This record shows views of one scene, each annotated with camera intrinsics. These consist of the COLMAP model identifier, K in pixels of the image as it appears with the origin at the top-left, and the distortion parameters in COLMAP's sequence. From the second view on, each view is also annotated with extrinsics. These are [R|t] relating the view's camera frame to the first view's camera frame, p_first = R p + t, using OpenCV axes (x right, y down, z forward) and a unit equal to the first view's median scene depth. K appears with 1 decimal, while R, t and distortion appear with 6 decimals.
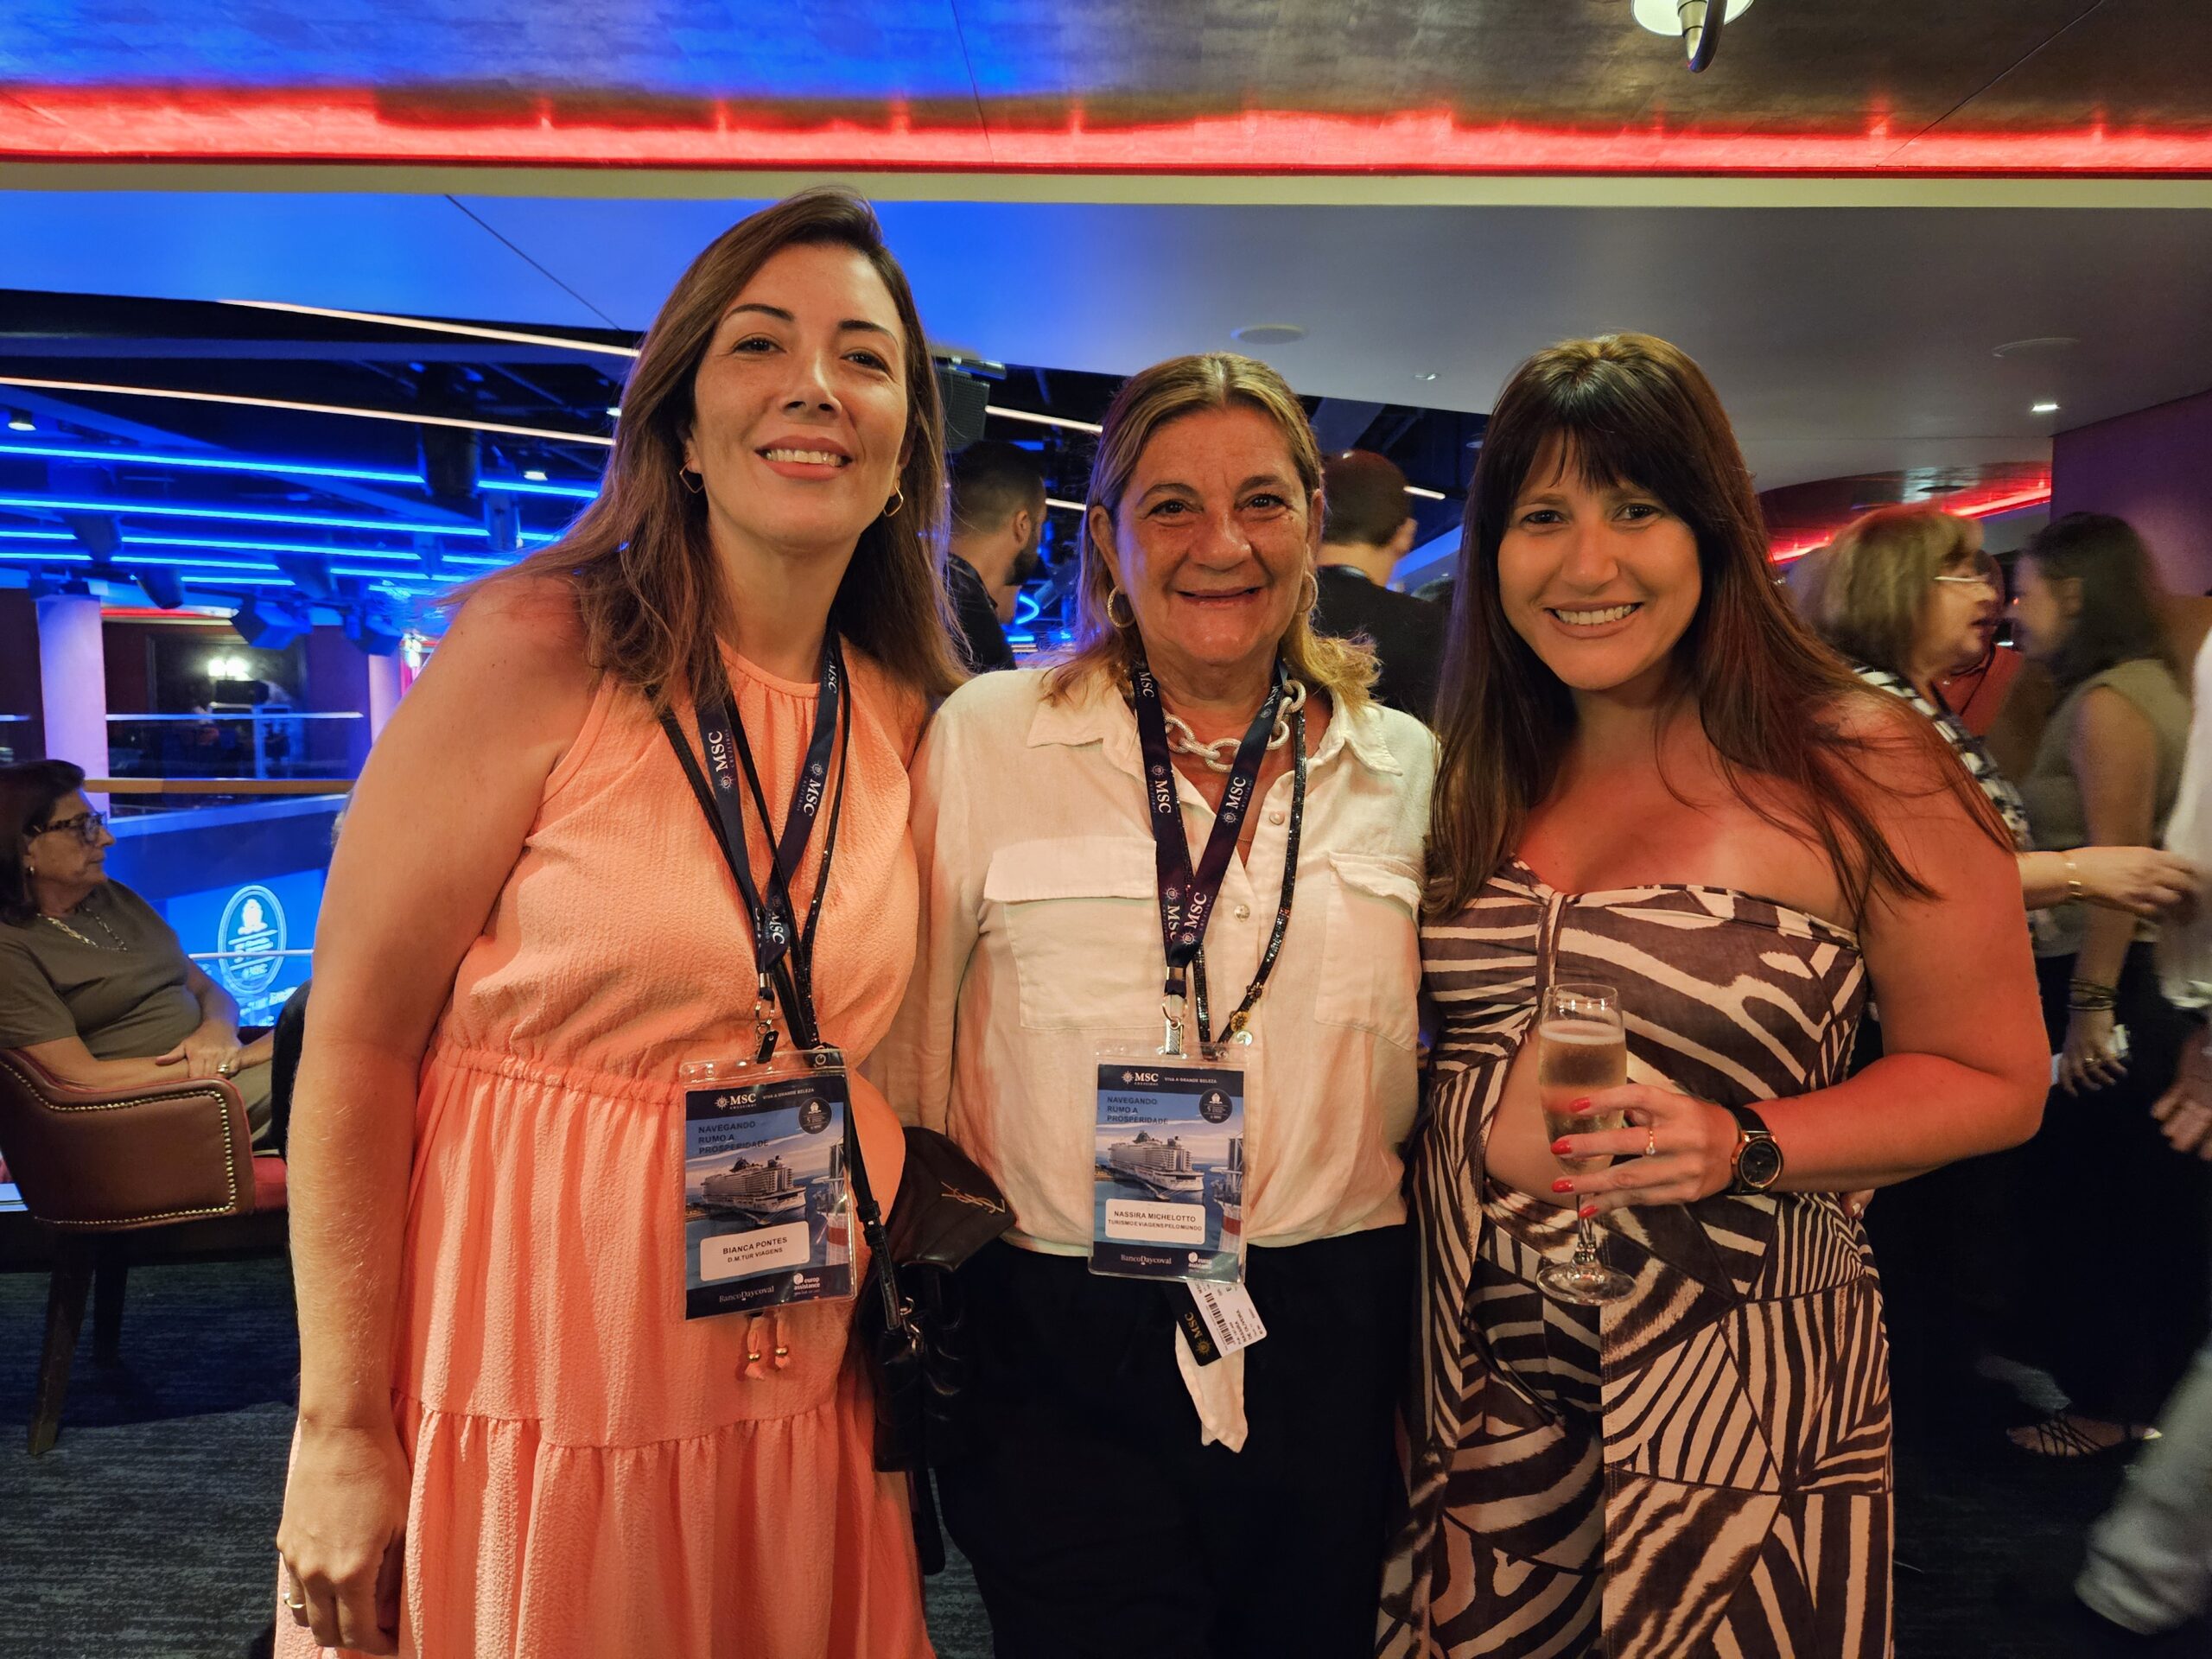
lens RADIAL K [[1464.0, 0, 1122.1], [0, 1464.0, 829.1], [0, 0, 1]] dist [0.022254, -0.019309]
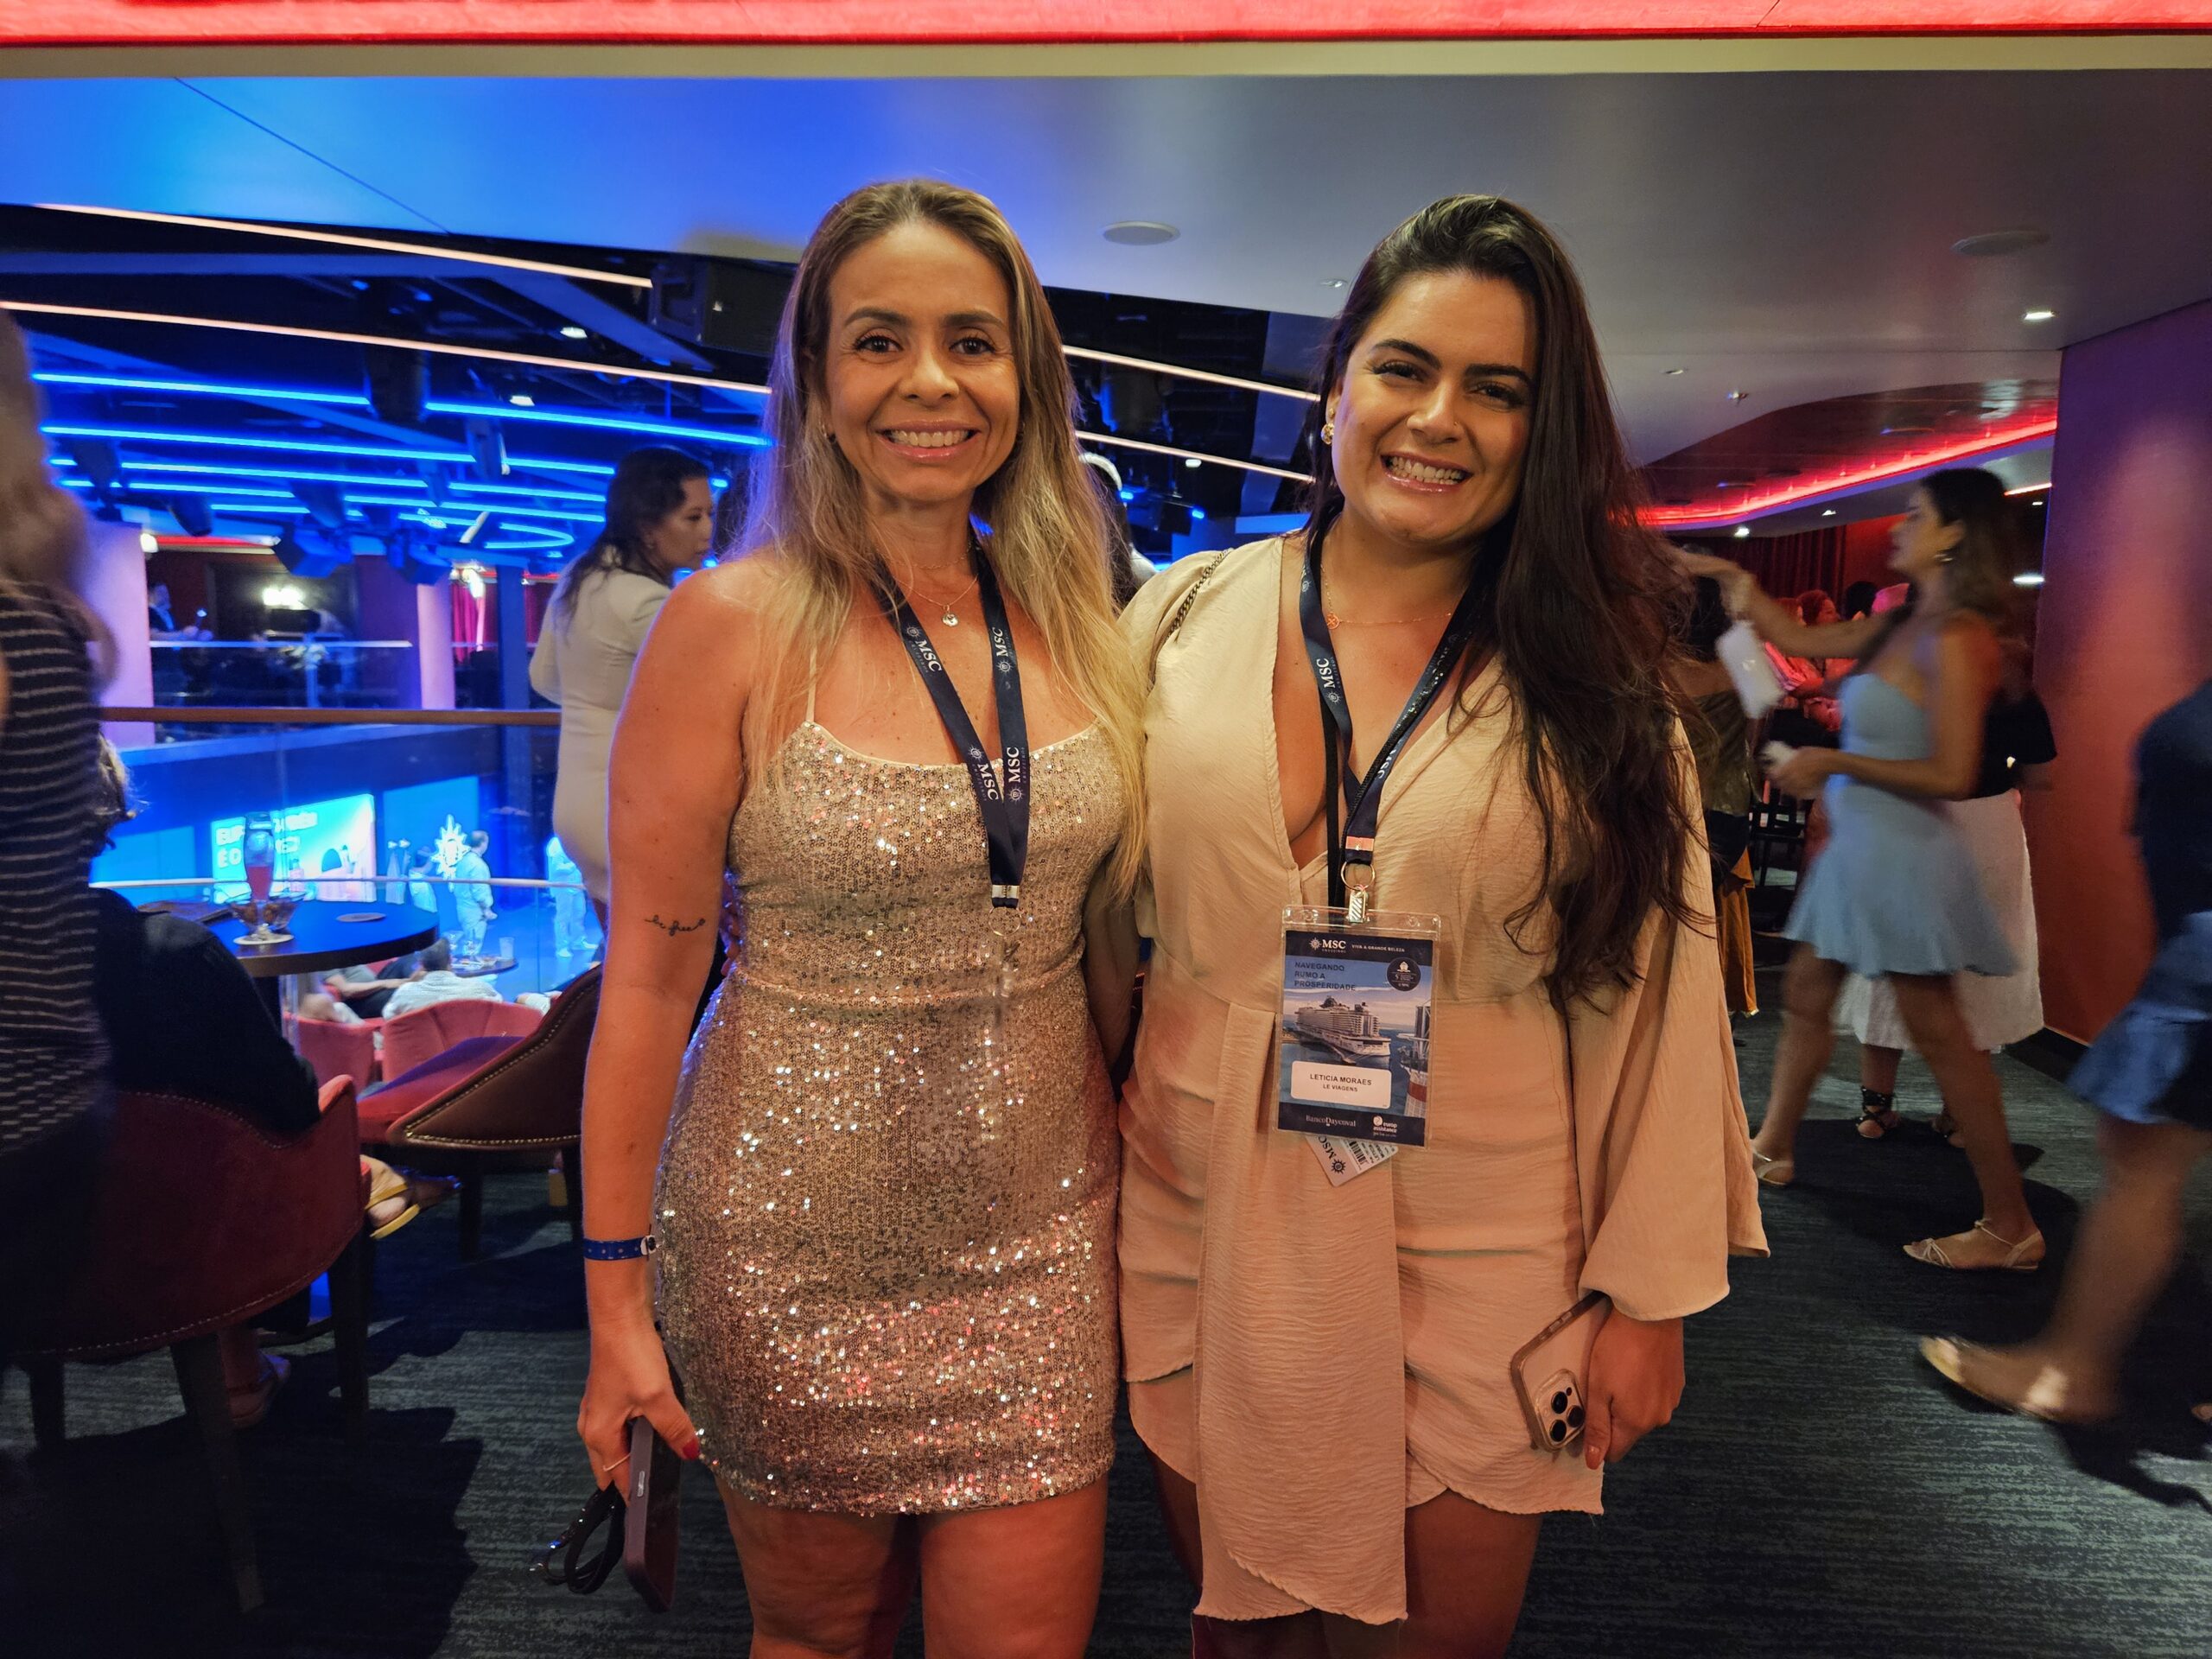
lens RADIAL K [[1464.6, 0, 1126.6], [0, 1464.6, 815.5], [0, 0, 1]] dist [0.006191, -0.002560]
pose [[0.998561, 0.014807, -0.051534, 0.133865], [-0.013035, 0.999318, 0.034563, -0.004599], [0.052011, -0.033841, 0.998073, 0.069310]]
